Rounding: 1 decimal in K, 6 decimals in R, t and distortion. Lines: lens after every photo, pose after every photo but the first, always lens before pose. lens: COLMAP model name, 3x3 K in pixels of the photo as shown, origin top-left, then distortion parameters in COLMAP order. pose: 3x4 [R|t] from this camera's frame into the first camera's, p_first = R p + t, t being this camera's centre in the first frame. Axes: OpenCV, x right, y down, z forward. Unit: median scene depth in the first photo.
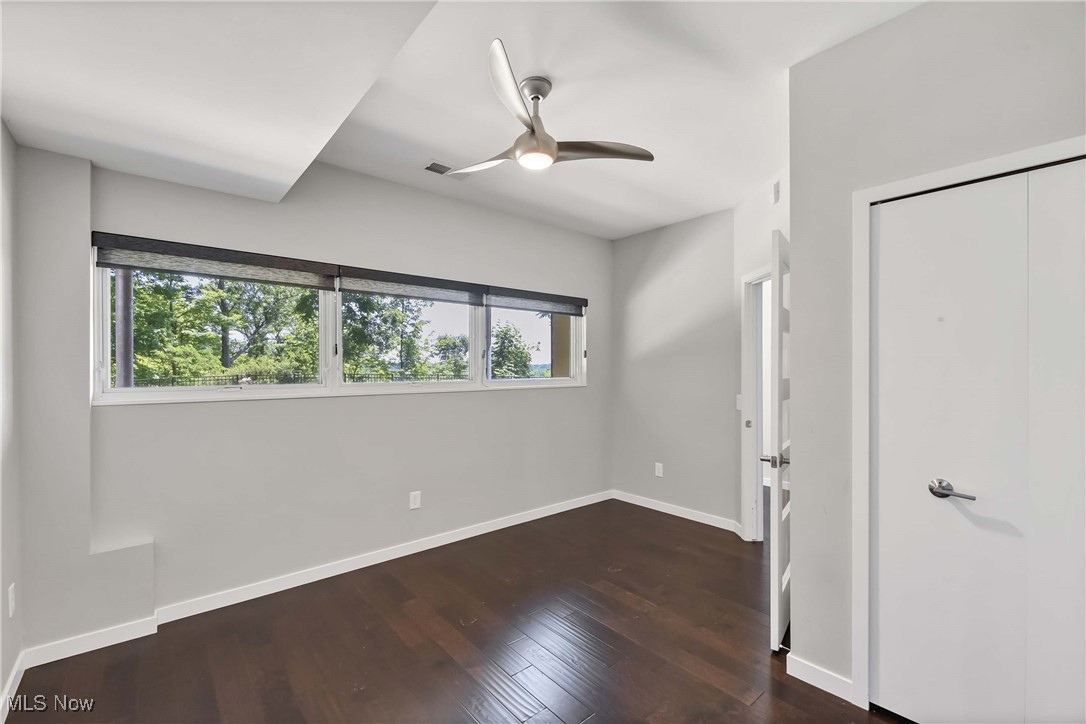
lens RADIAL K [[452.3, 0, 542.2], [0, 452.3, 367.3], [0, 0, 1]] dist [-0.000658, -0.000182]
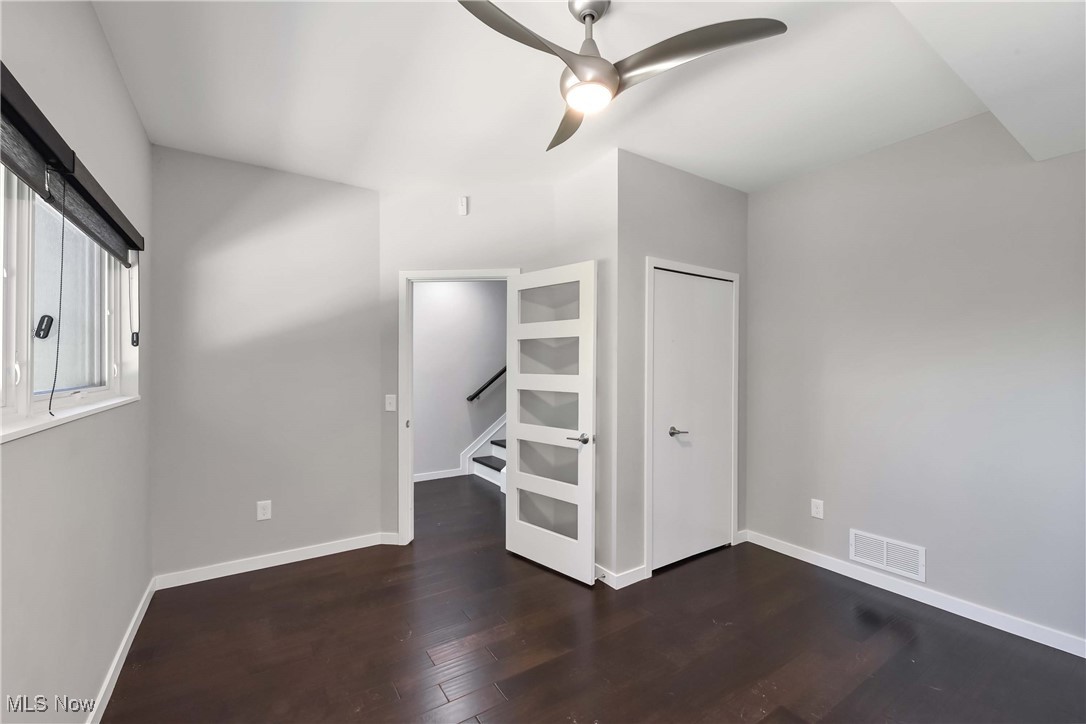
lens RADIAL K [[452.3, 0, 542.2], [0, 452.3, 367.3], [0, 0, 1]] dist [-0.000658, -0.000182]
pose [[0.125537, 0.000838, 0.992089, -0.439493], [-0.003699, 0.999993, -0.000377, 0.002805], [-0.992082, -0.003622, 0.125539, 0.548816]]
